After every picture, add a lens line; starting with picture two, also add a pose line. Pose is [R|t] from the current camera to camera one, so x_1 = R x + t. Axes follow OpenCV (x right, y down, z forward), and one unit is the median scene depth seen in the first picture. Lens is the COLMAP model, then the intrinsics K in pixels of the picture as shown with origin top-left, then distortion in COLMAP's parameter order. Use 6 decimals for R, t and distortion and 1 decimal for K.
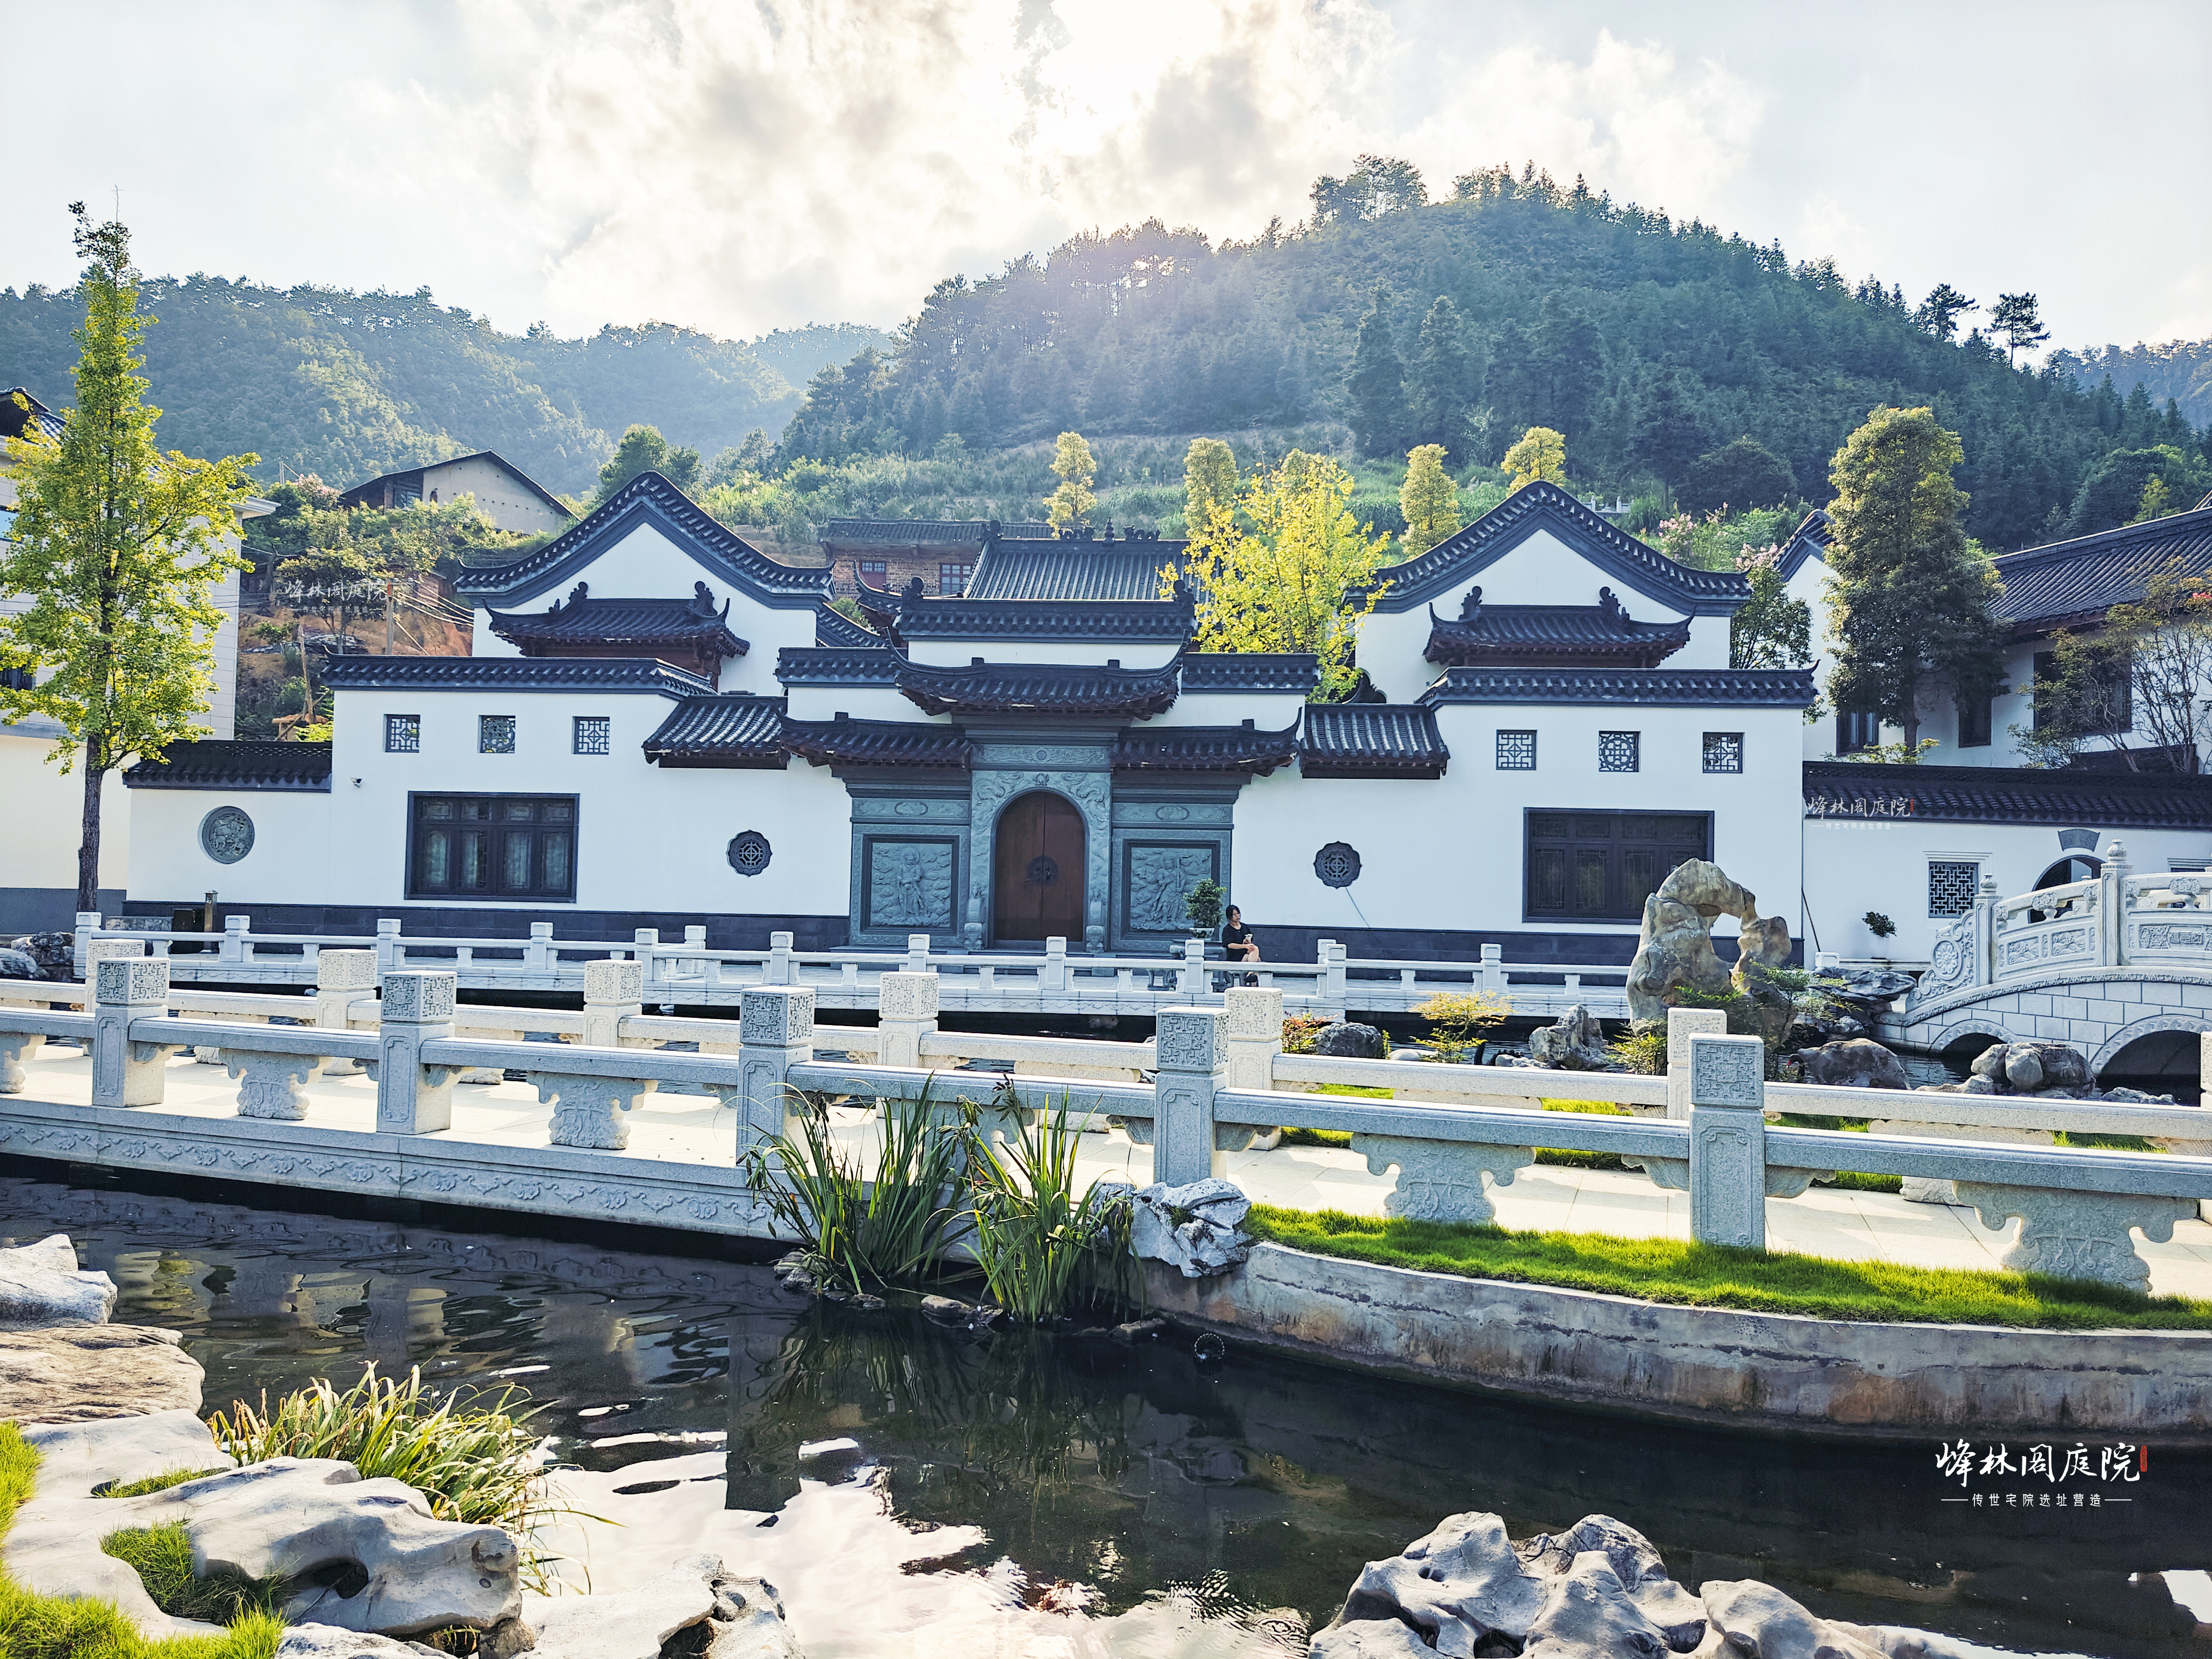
lens RADIAL K [[1519.0, 0, 1107.2], [0, 1519.0, 833.1], [0, 0, 1]] dist [0.047575, -0.053438]
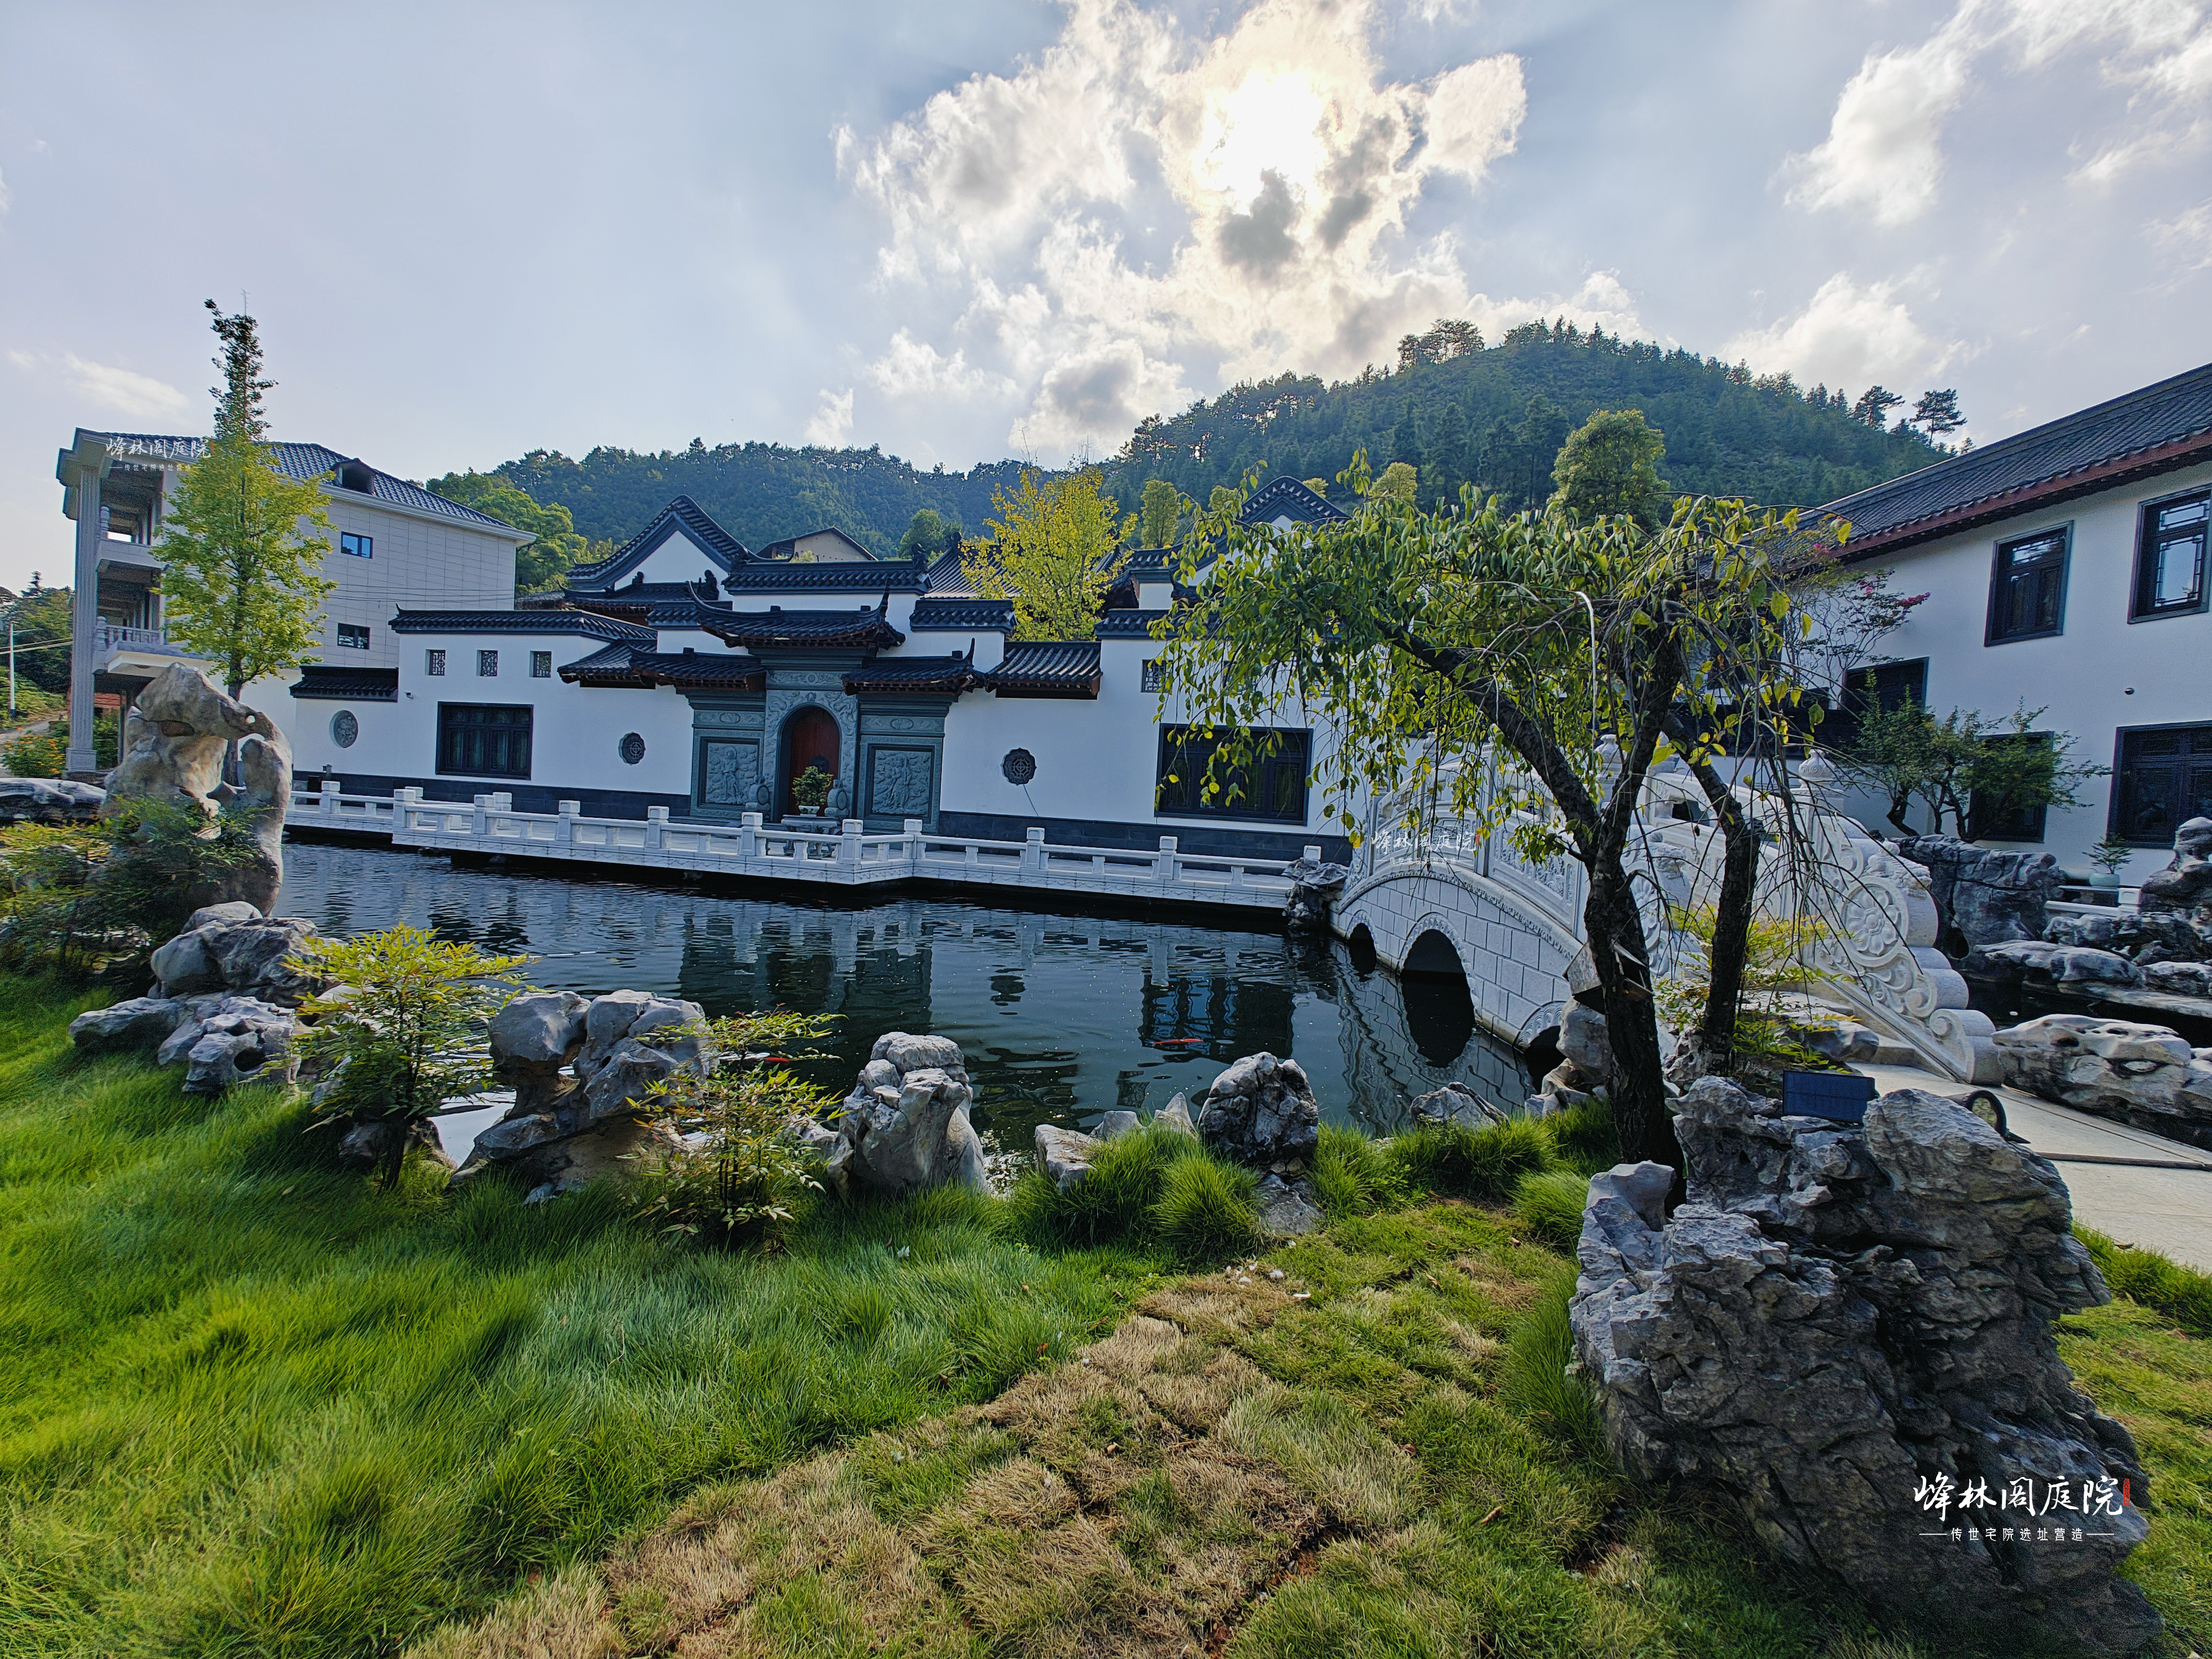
lens RADIAL K [[921.5, 0, 1104.6], [0, 921.5, 834.8], [0, 0, 1]] dist [0.002282, 0.000184]
pose [[0.978809, 0.041316, -0.200562, 0.367396], [-0.028315, 0.997333, 0.067267, 0.023173], [0.202806, -0.060163, 0.977369, 0.243647]]
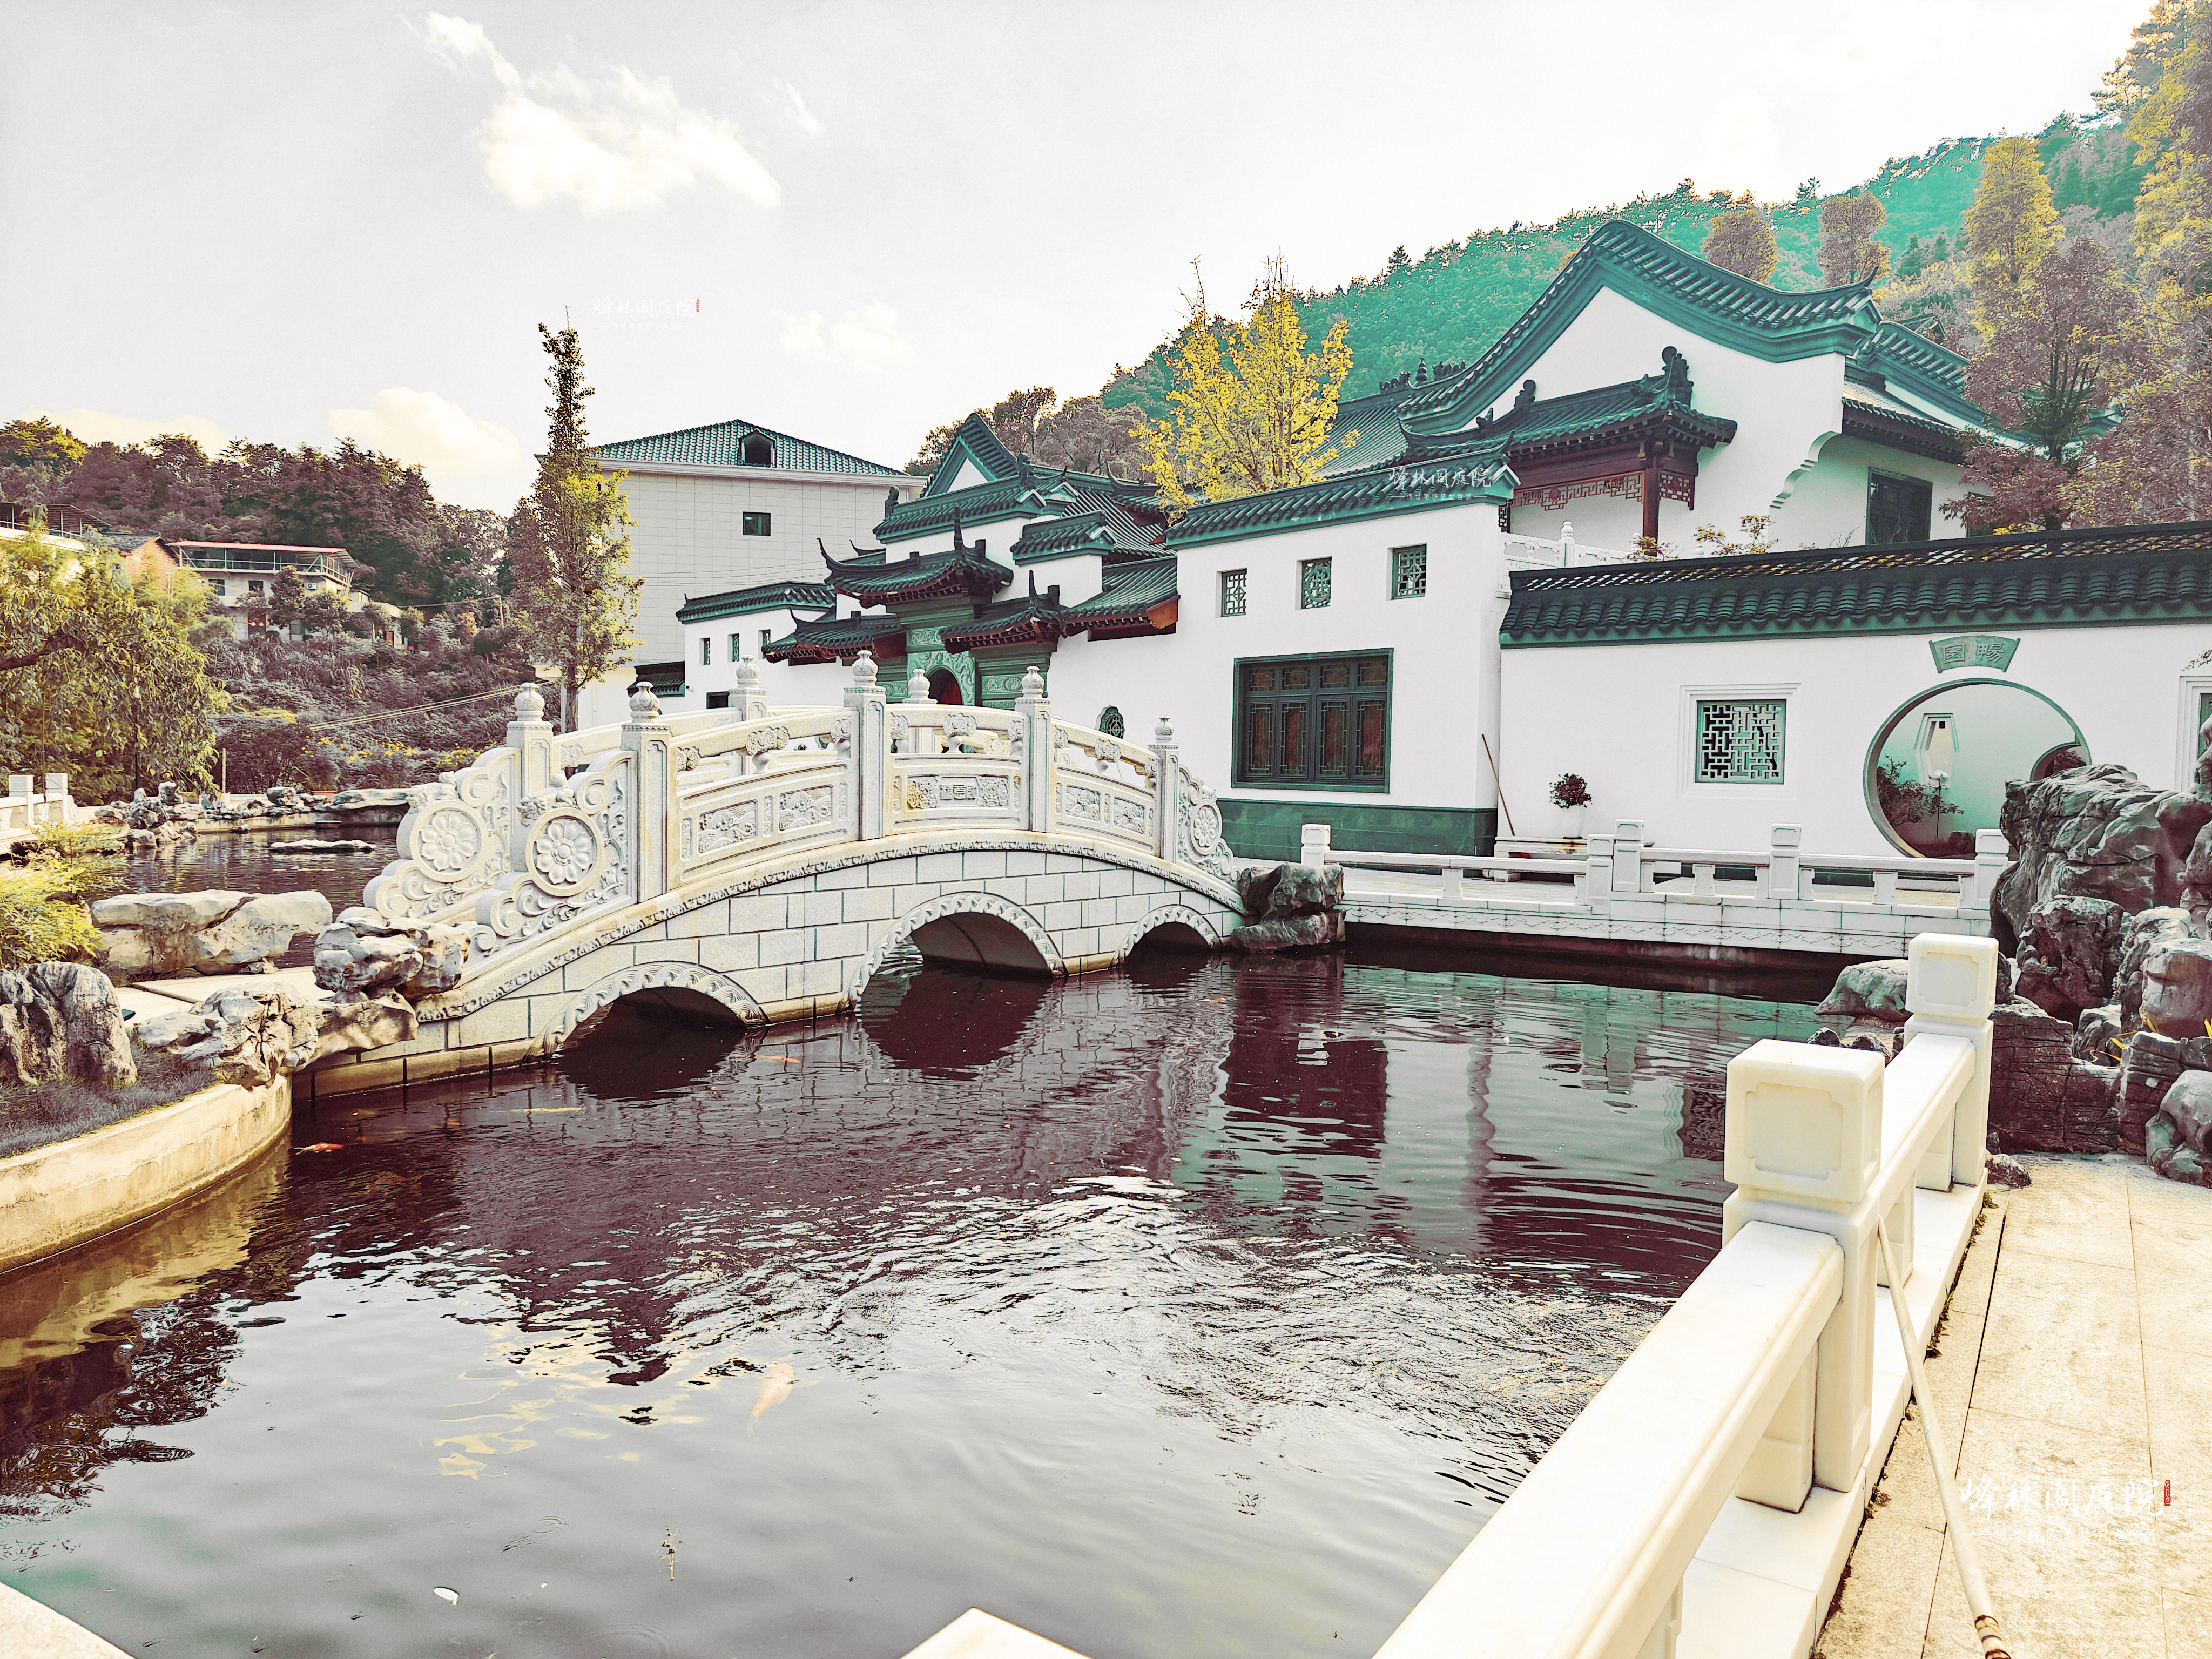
lens RADIAL K [[1519.5, 0, 1113.9], [0, 1519.5, 822.2], [0, 0, 1]] dist [0.049449, -0.050287]
pose [[0.664315, 0.020877, -0.747161, 0.845558], [0.026925, 0.998293, 0.051833, 0.029039], [0.746967, -0.054551, 0.662619, 0.344844]]
